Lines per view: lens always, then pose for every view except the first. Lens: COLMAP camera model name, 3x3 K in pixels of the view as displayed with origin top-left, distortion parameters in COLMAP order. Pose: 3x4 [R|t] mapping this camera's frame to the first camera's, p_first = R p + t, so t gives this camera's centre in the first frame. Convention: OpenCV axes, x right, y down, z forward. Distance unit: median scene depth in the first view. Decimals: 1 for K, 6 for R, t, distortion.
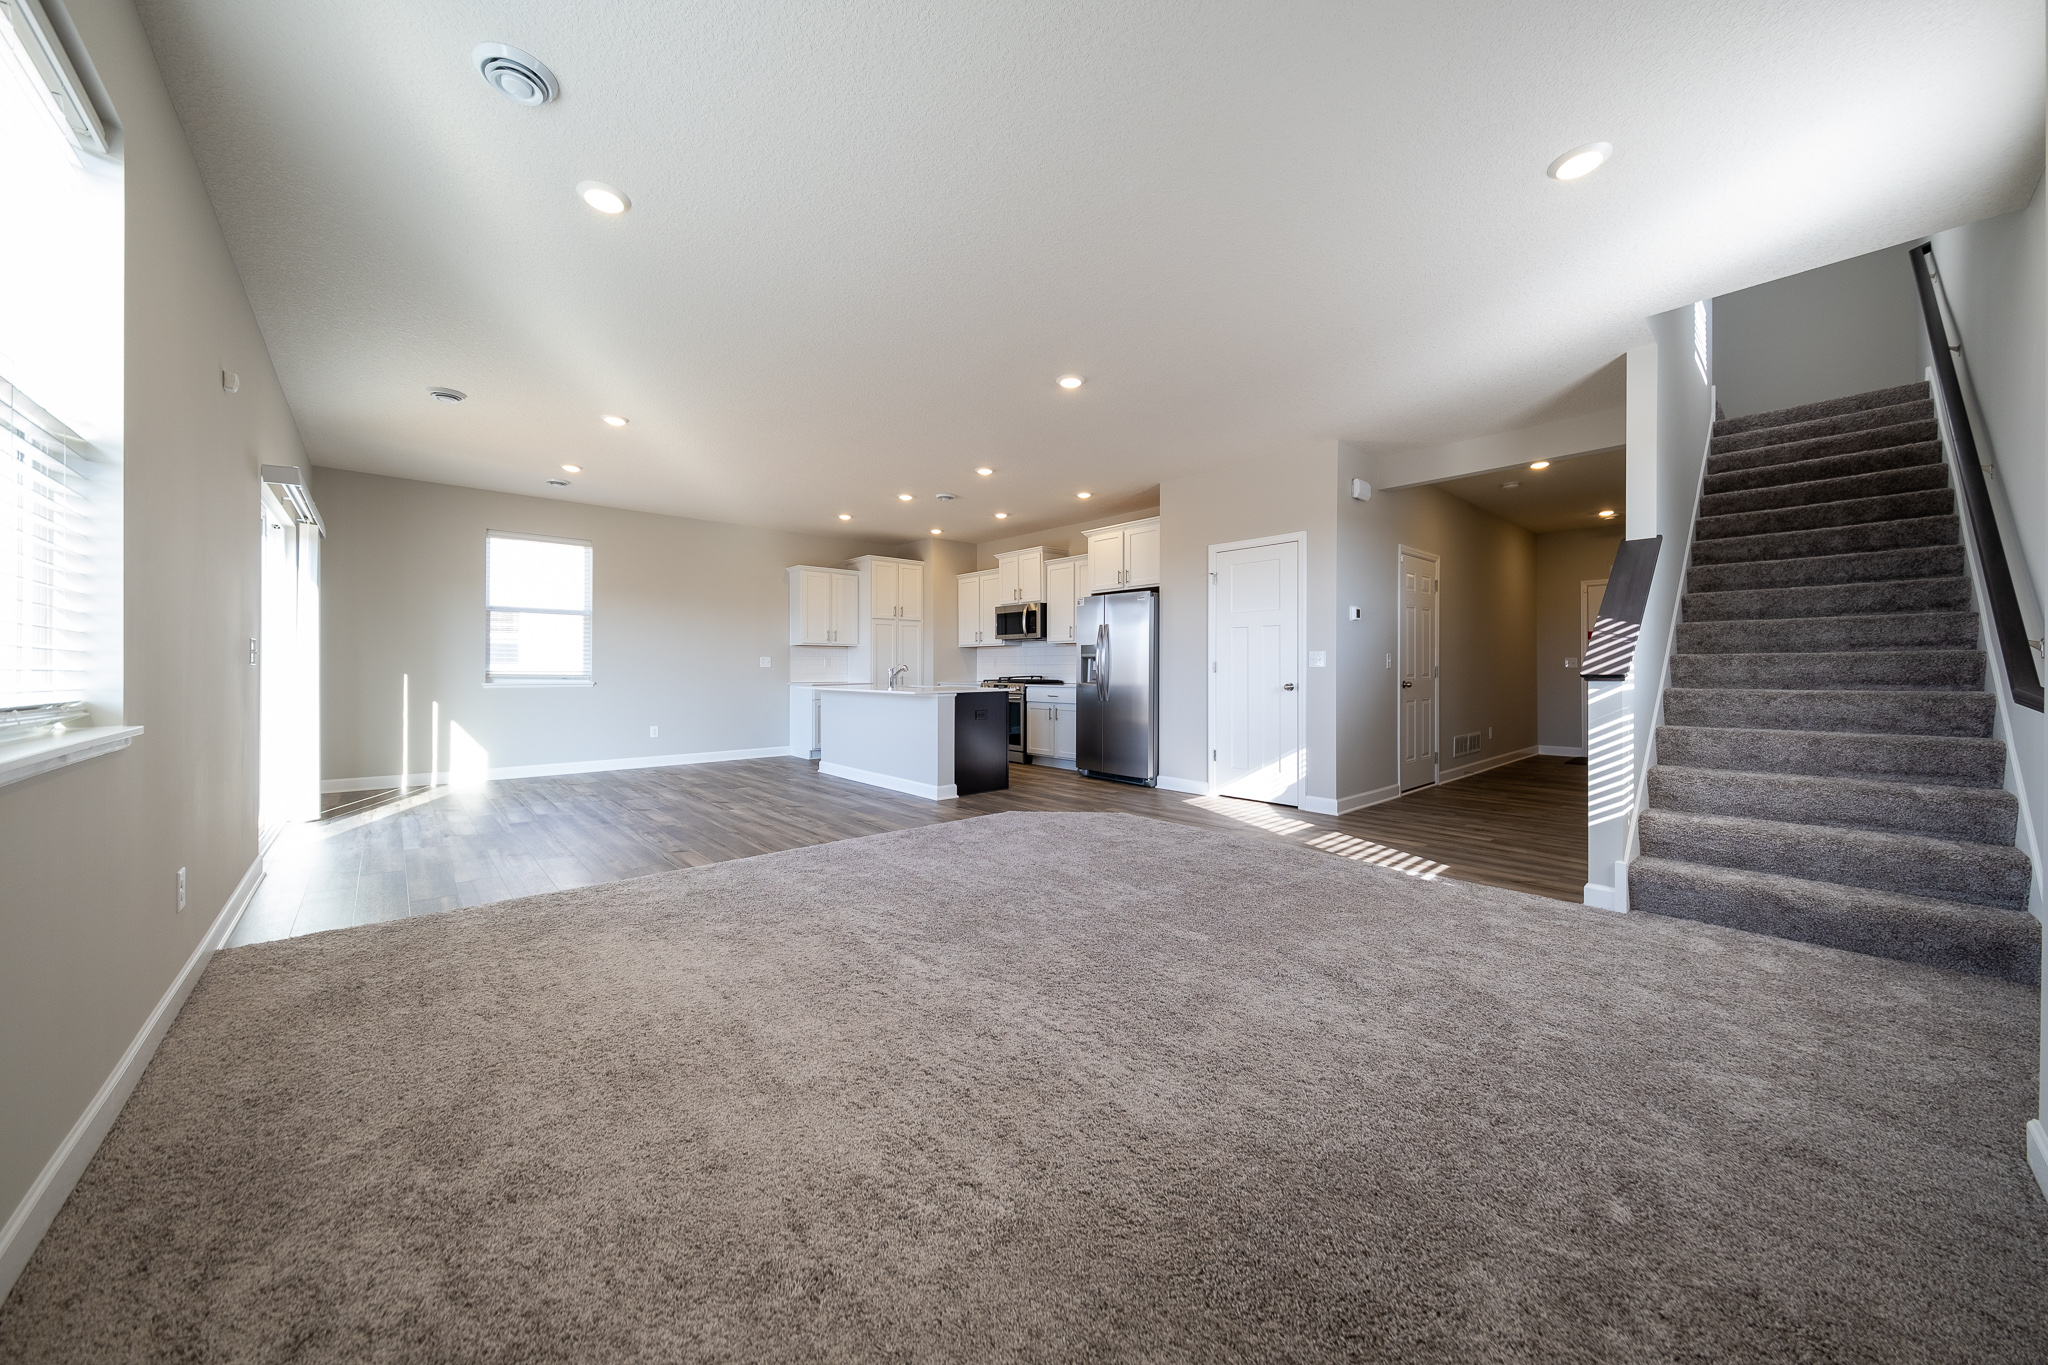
lens RADIAL K [[693.6, 0, 1012.8], [0, 693.6, 668.5], [0, 0, 1]] dist [-0.000024, -0.000073]
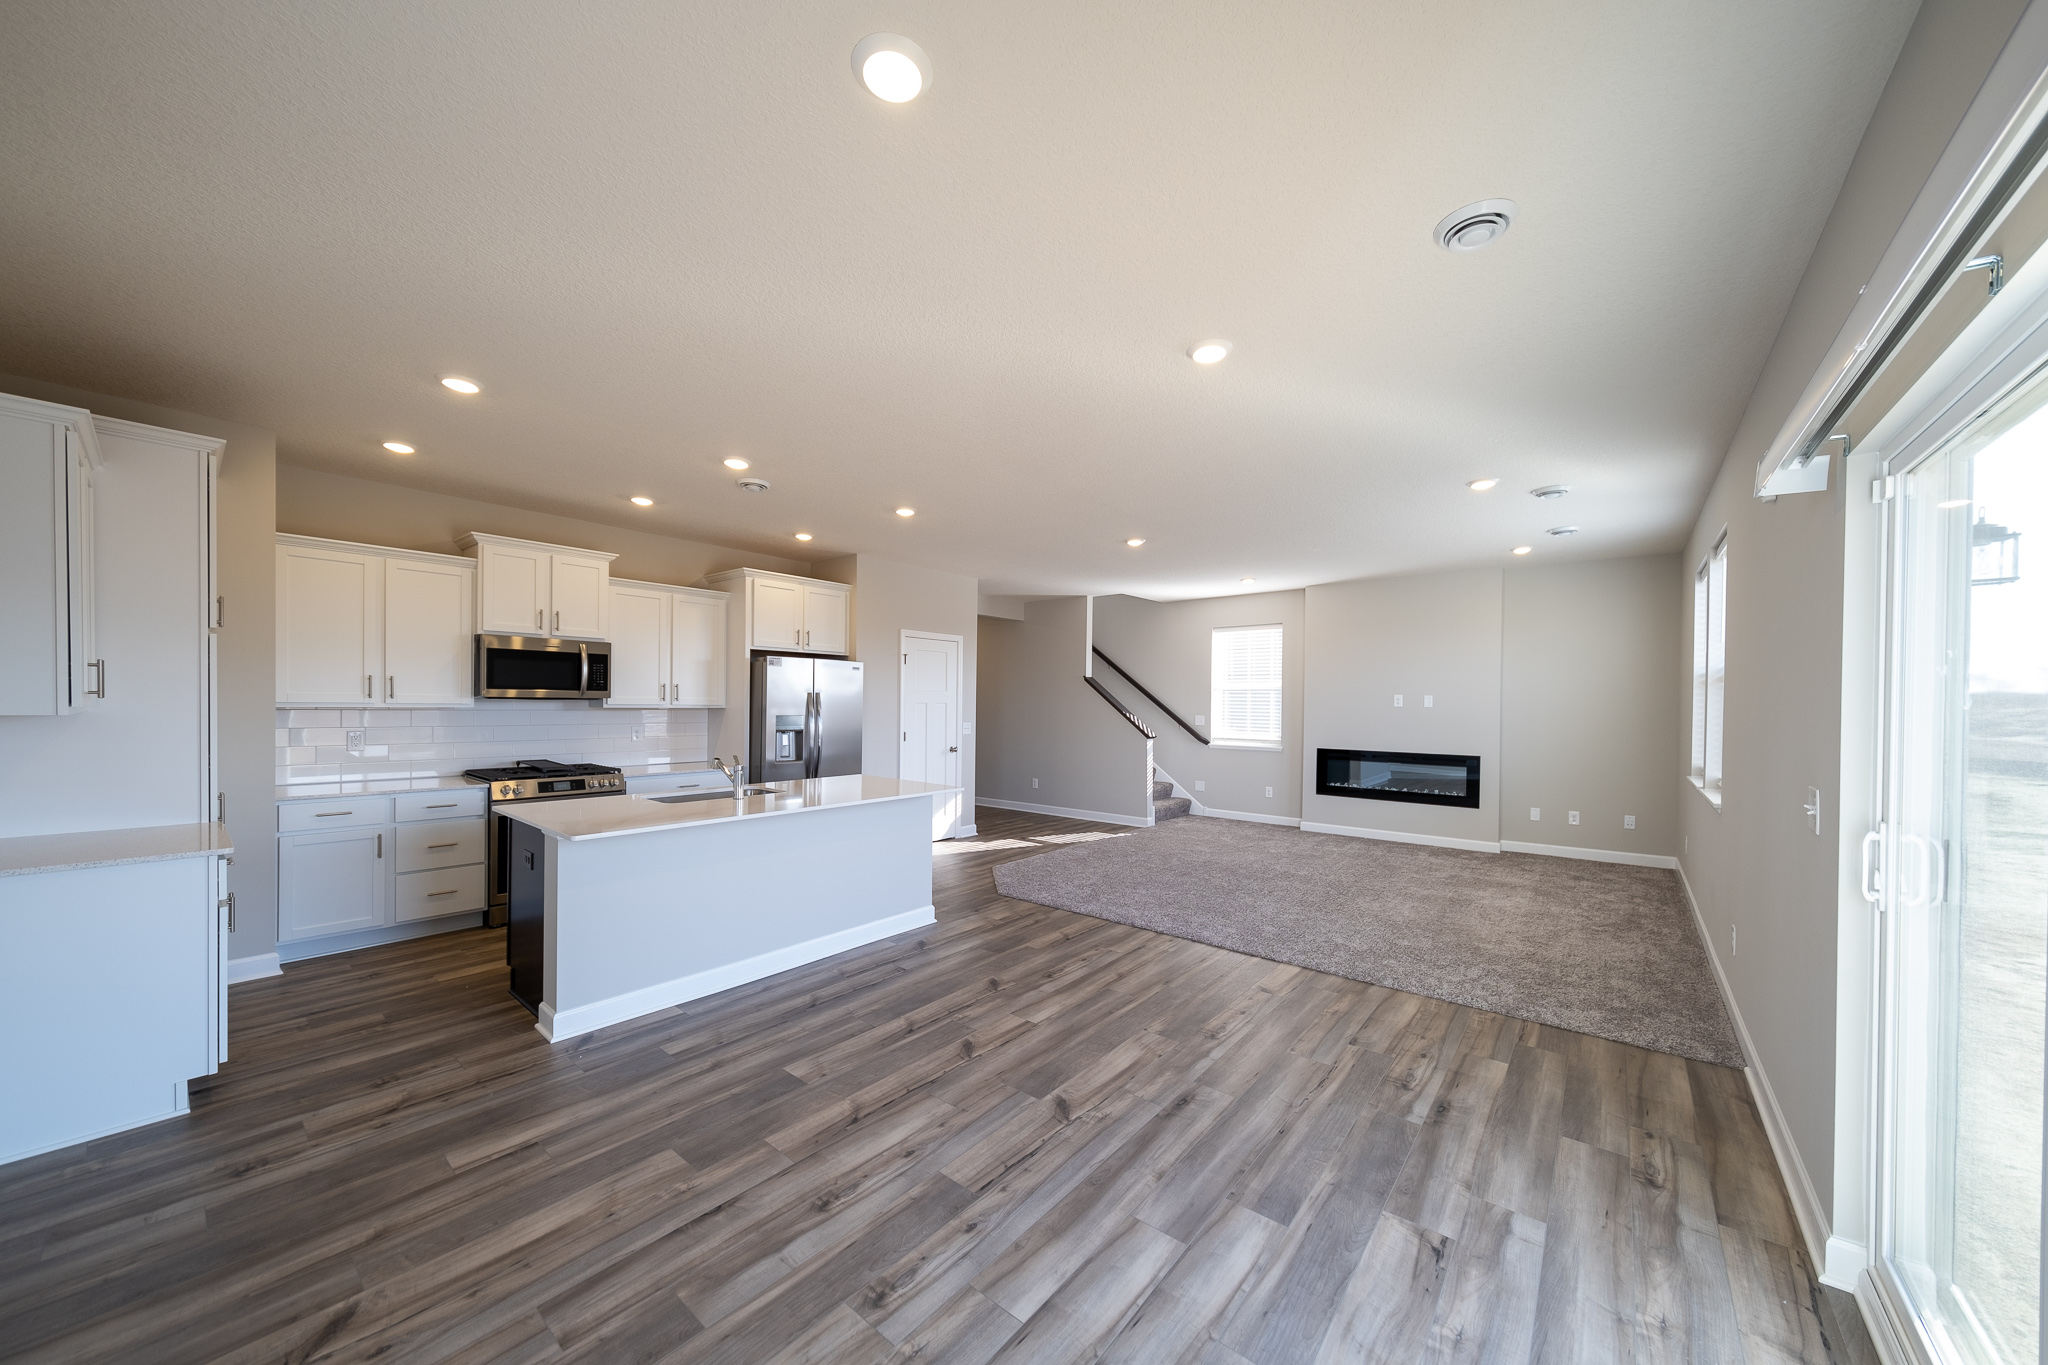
lens RADIAL K [[693.6, 0, 1012.8], [0, 693.6, 668.5], [0, 0, 1]] dist [-0.000024, -0.000073]
pose [[-0.134194, 0.044832, 0.989940, -0.684328], [-0.013201, 0.998807, -0.047023, -0.049124], [-0.990867, -0.019378, -0.133442, 0.768620]]
